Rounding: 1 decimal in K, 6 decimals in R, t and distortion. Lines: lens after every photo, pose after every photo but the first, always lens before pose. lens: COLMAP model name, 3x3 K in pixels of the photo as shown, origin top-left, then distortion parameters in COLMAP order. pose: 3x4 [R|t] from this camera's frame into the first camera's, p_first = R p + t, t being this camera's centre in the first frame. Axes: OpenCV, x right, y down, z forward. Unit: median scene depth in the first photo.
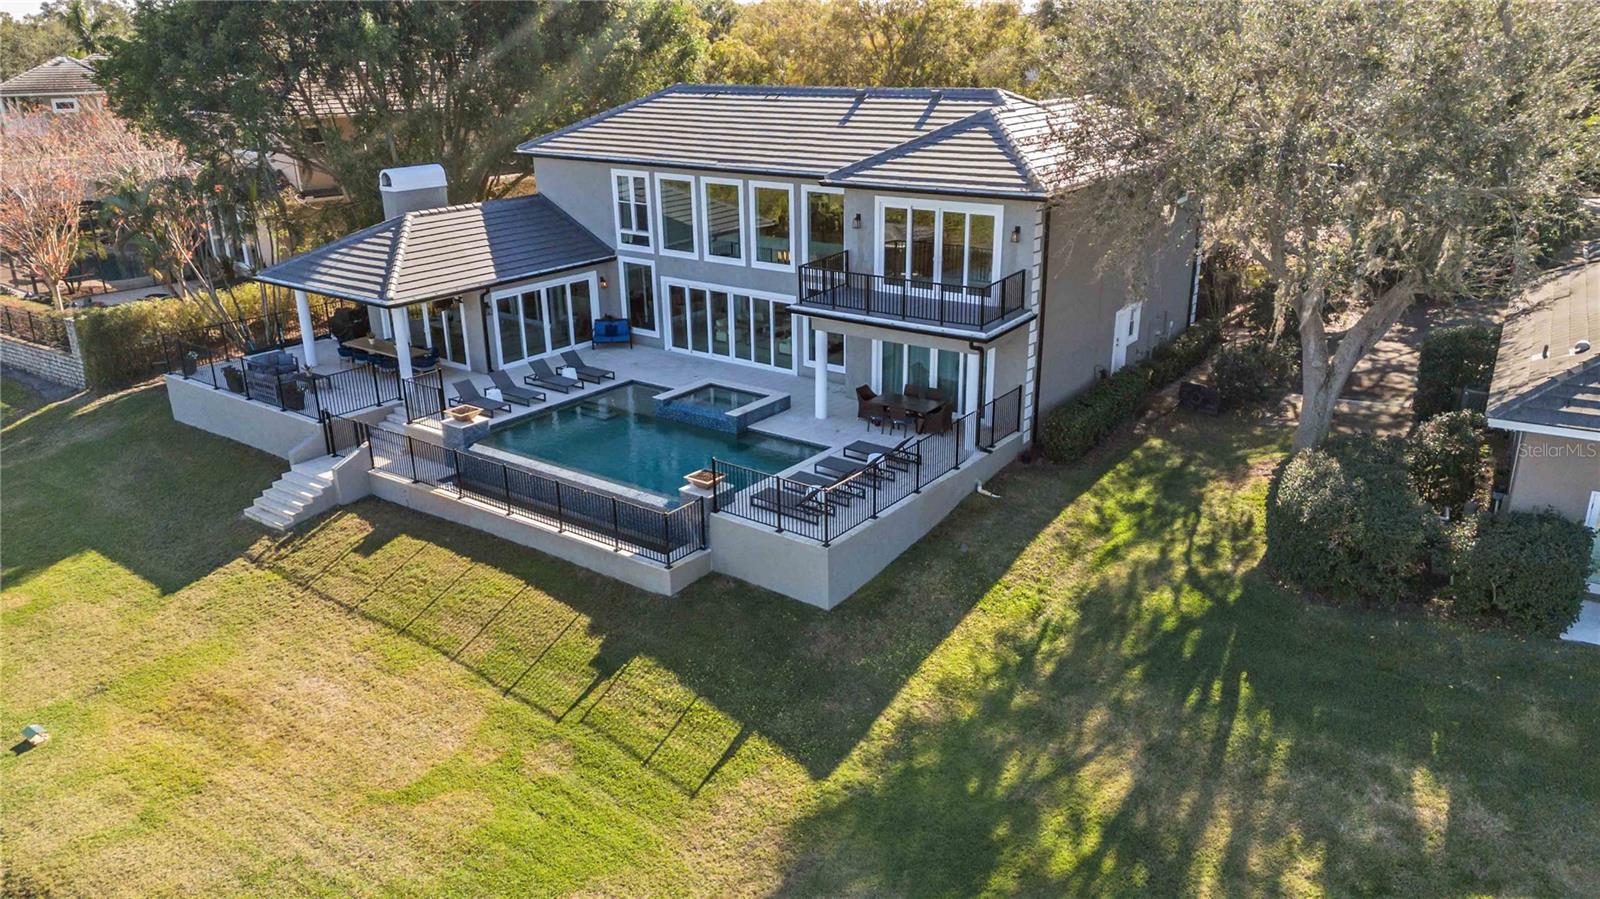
lens RADIAL K [[1166.3, 0, 799.9], [0, 1166.3, 459.0], [0, 0, 1]] dist [0.107561, -0.122211]
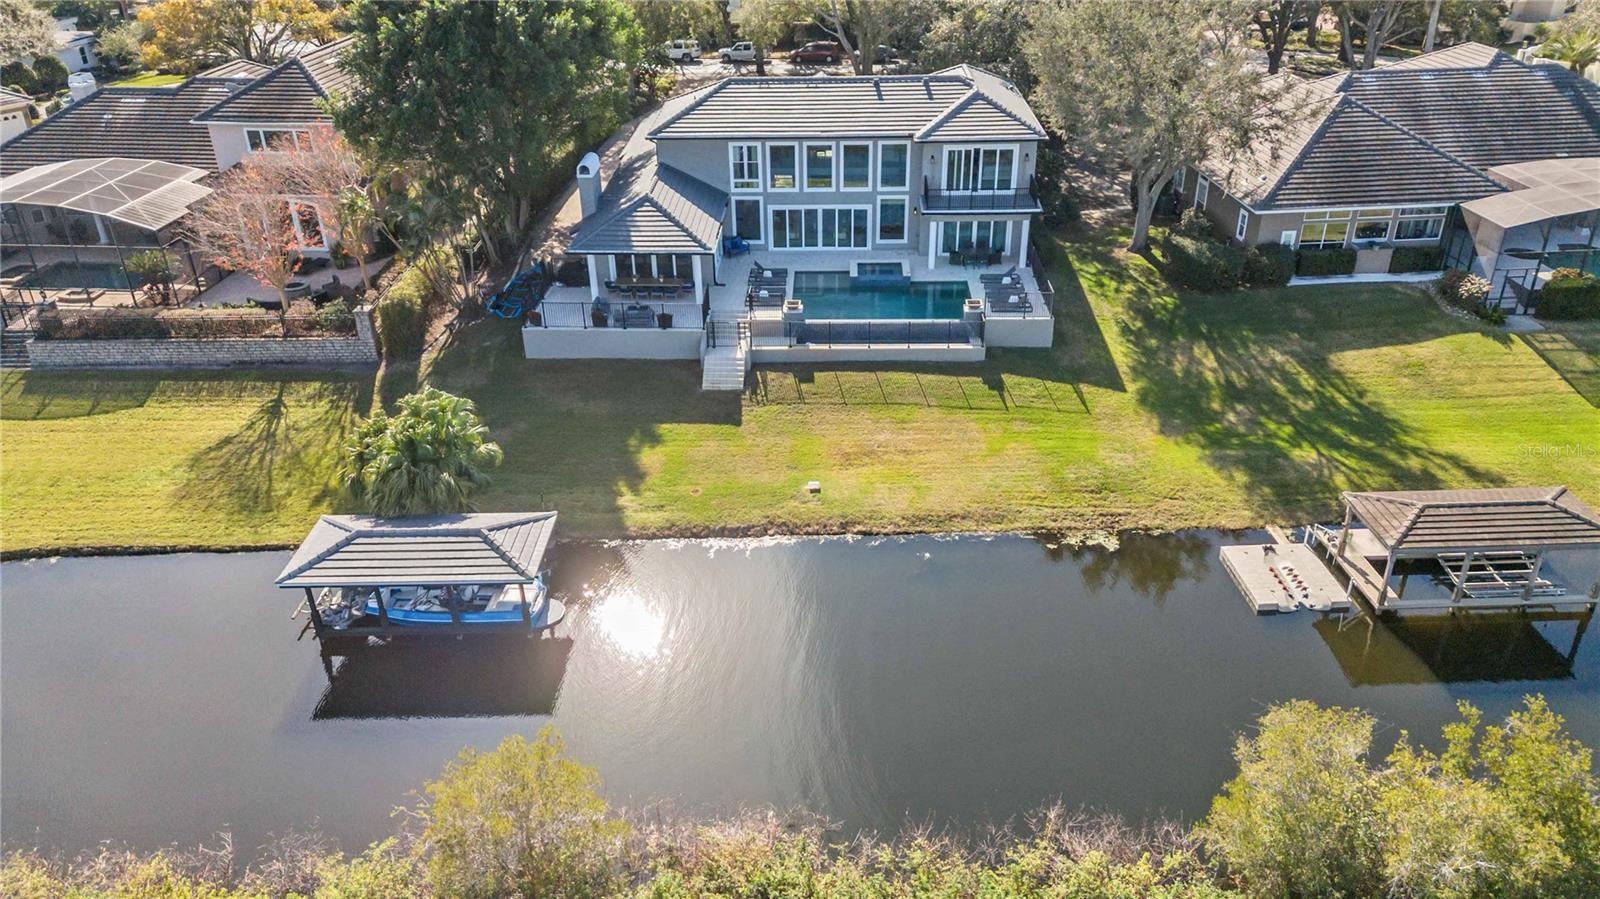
lens RADIAL K [[1166.3, 0, 799.9], [0, 1166.3, 459.0], [0, 0, 1]] dist [0.107561, -0.122211]
pose [[0.818986, -0.275665, 0.503260, -1.138192], [0.201654, 0.959371, 0.197340, -0.148665], [-0.537212, -0.060135, 0.841301, -0.470897]]
